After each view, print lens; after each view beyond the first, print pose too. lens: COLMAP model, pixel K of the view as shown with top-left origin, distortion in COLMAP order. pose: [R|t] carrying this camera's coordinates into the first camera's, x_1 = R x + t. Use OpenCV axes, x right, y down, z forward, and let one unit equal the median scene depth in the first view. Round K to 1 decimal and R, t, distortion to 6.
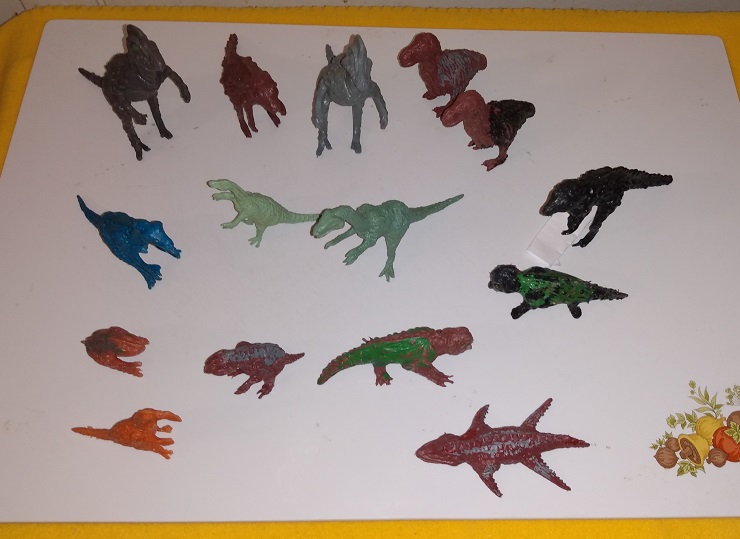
lens RADIAL K [[612.0, 0, 369.3], [0, 612.0, 265.9], [0, 0, 1]] dist [-0.019196, -0.005519]
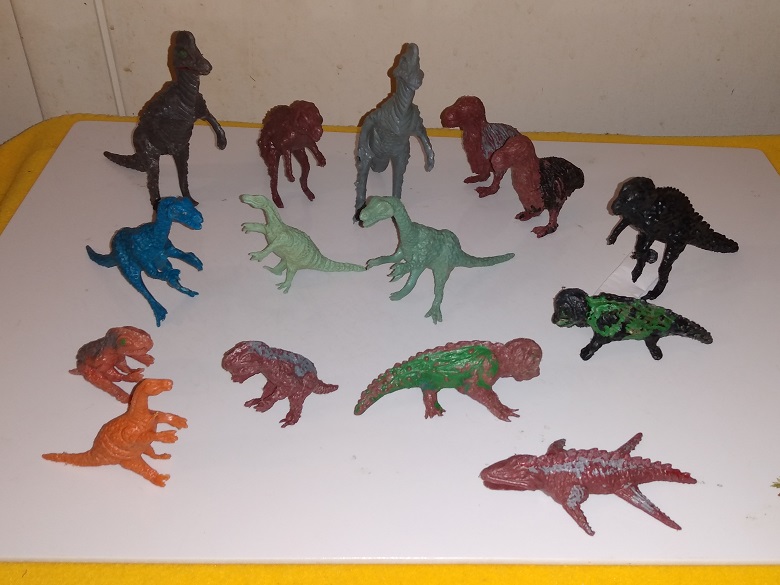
lens RADIAL K [[677.8, 0, 390.0], [0, 677.8, 292.1], [0, 0, 1]] dist [-0.000703, -0.031821]
pose [[0.999615, 0.024107, 0.013763, -0.053201], [-0.018033, 0.940887, -0.338241, 0.345075], [-0.021103, 0.337862, 0.940959, 0.088758]]
